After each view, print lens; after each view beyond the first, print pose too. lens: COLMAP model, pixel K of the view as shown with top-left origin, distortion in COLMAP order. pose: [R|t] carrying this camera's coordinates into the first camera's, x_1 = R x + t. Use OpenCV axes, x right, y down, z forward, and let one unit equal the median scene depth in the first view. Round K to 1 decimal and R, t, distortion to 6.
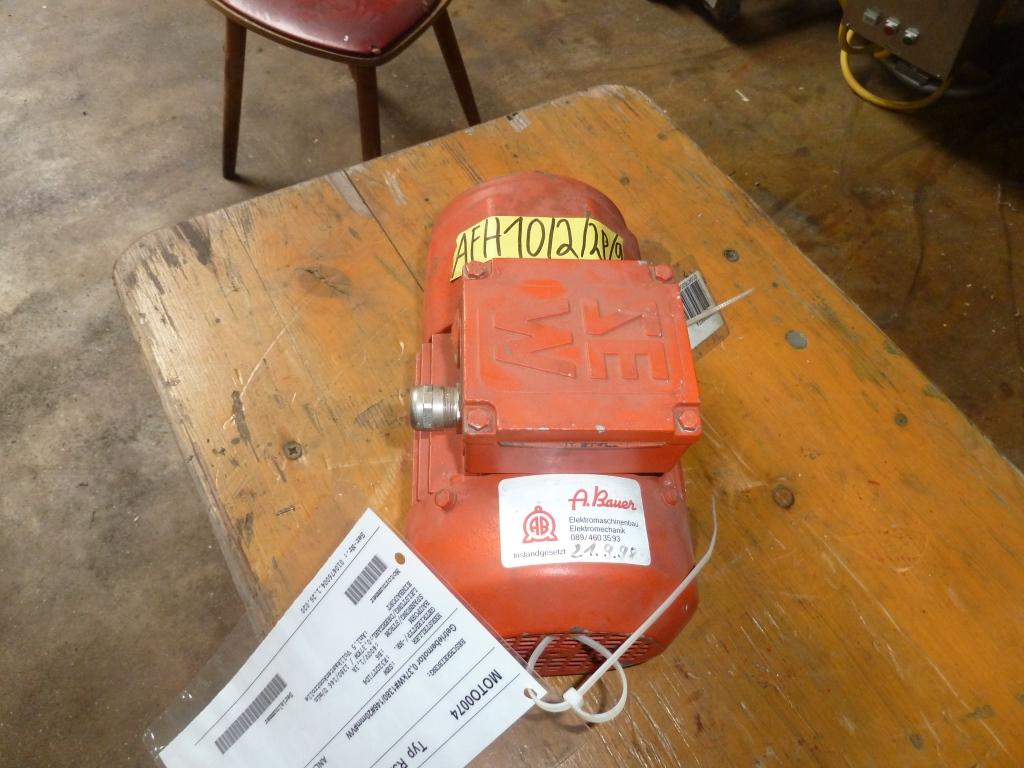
lens RADIAL K [[748.7, 0, 508.3], [0, 748.7, 385.0], [0, 0, 1]] dist [-0.032143, 0.004945]
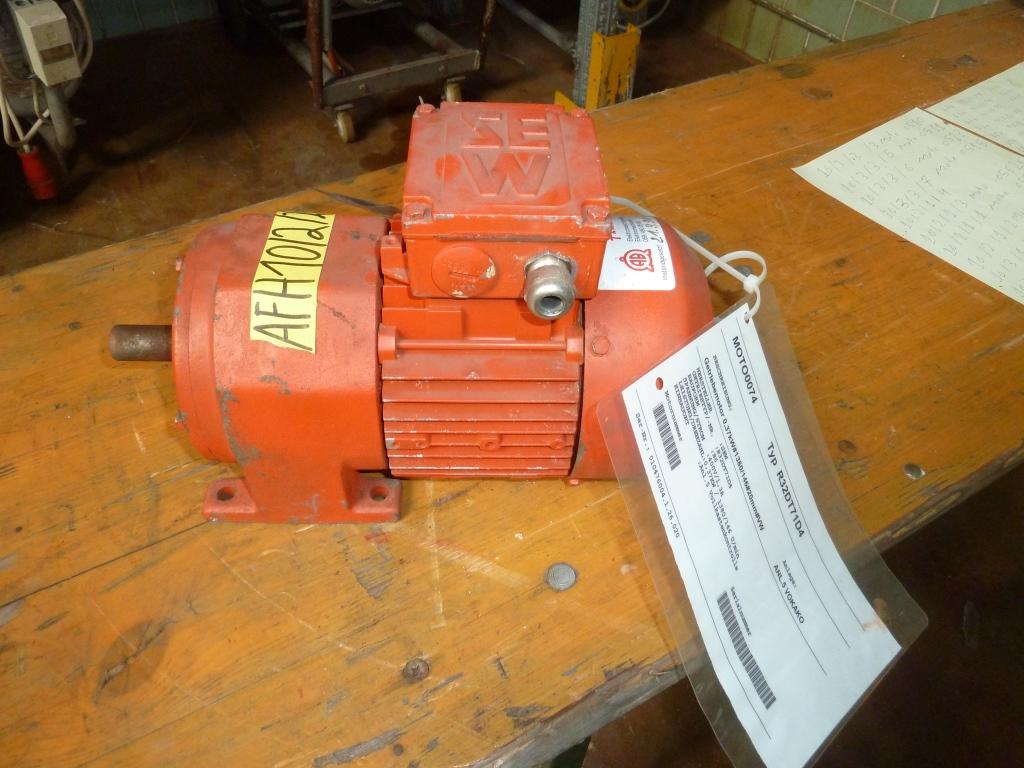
lens RADIAL K [[748.7, 0, 508.3], [0, 748.7, 385.0], [0, 0, 1]] dist [-0.032143, 0.004945]
pose [[0.011452, -0.780887, 0.624567, -0.238468], [0.839528, 0.346815, 0.418225, -0.112229], [-0.543195, 0.519552, 0.659549, 0.134018]]
